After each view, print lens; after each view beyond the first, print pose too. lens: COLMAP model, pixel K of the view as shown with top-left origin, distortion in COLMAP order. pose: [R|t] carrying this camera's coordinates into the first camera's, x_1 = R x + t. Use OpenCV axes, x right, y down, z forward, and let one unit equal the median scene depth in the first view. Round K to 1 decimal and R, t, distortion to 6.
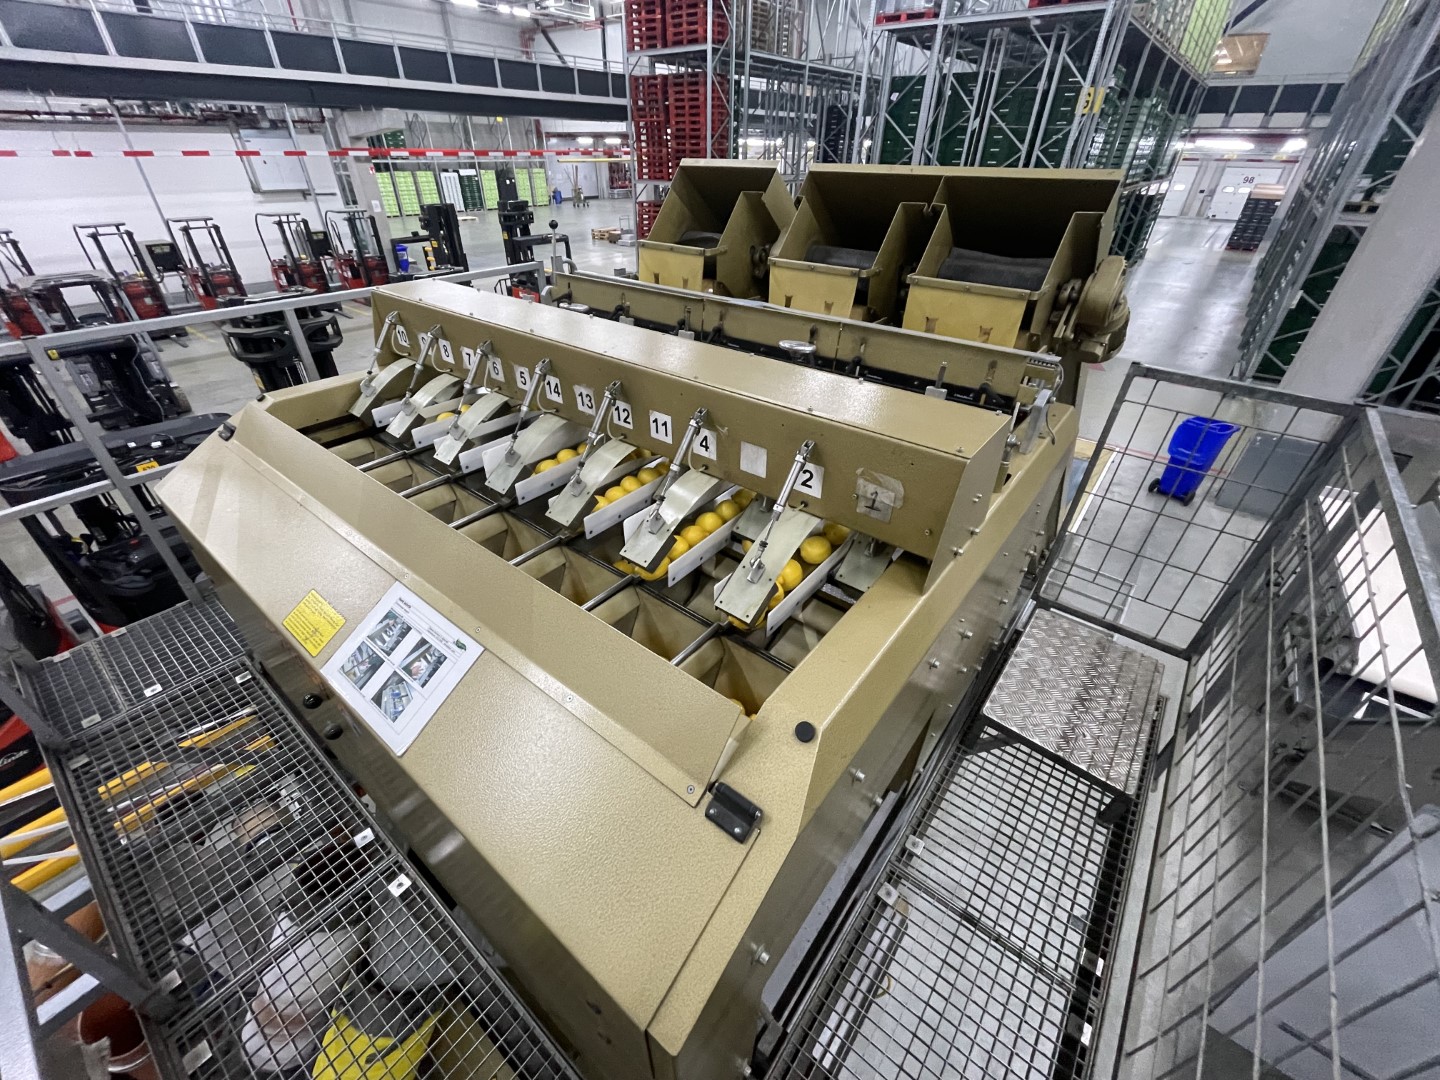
lens RADIAL K [[578.7, 0, 713.5], [0, 578.7, 542.1], [0, 0, 1]] dist [-0.001400, -0.001390]
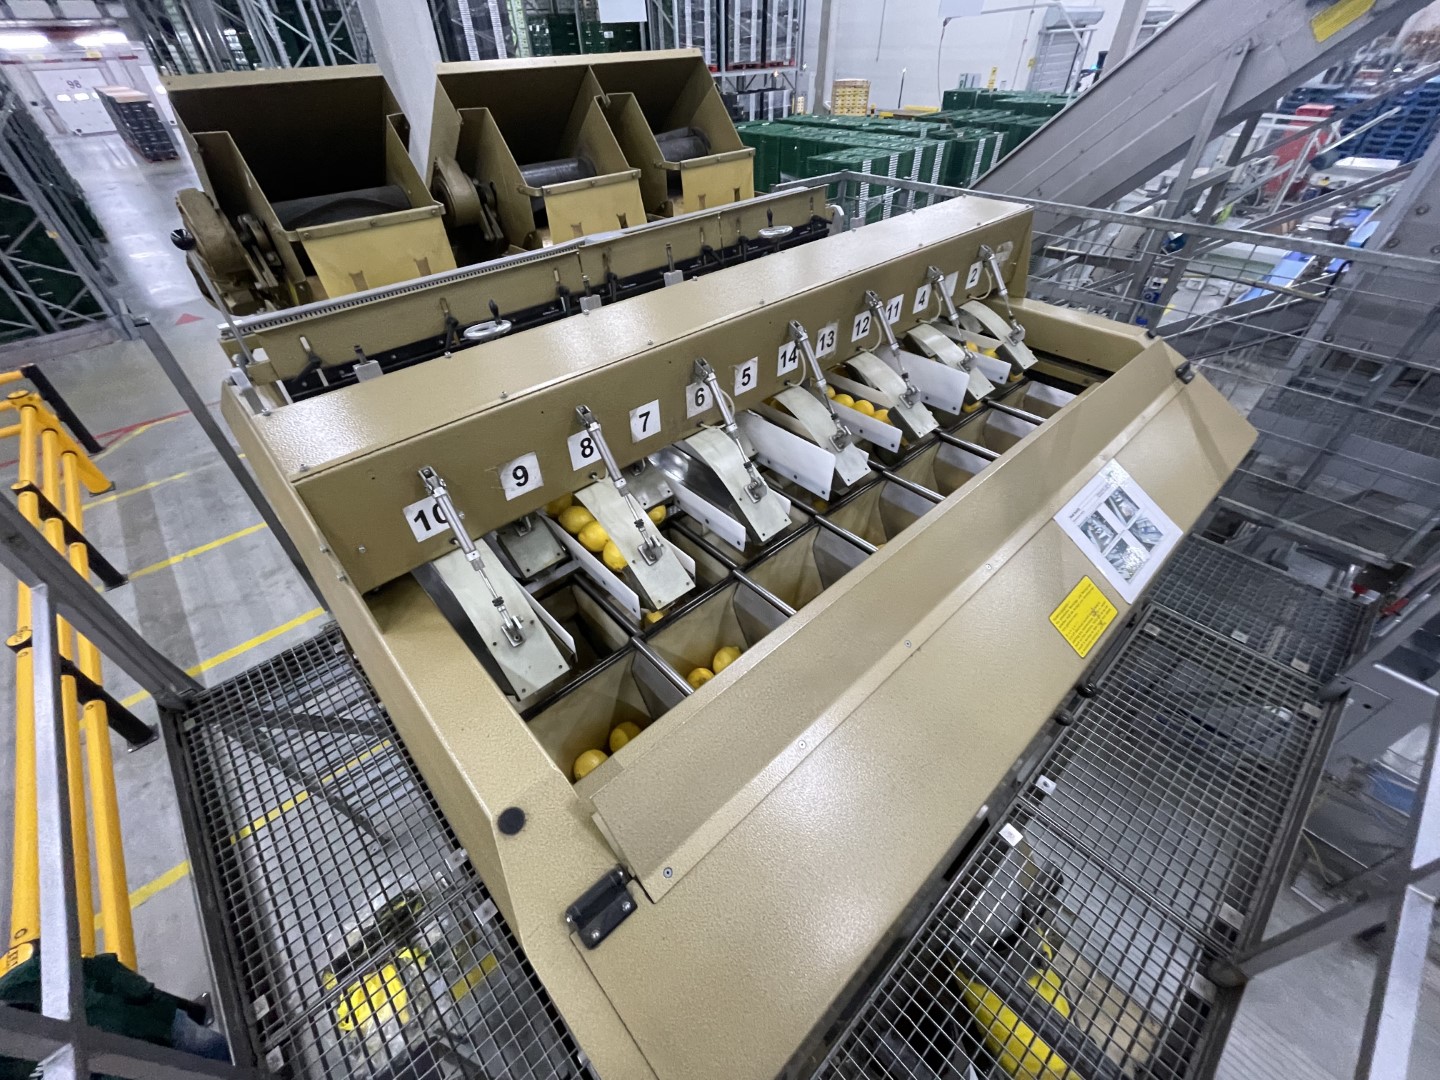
lens RADIAL K [[578.7, 0, 716.5], [0, 578.7, 545.3], [0, 0, 1]] dist [-0.001400, -0.001390]
pose [[0.153181, -0.666179, 0.729892, -0.113683], [0.575978, 0.660363, 0.481840, -0.057855], [-0.802985, 0.346593, 0.484859, 0.082321]]
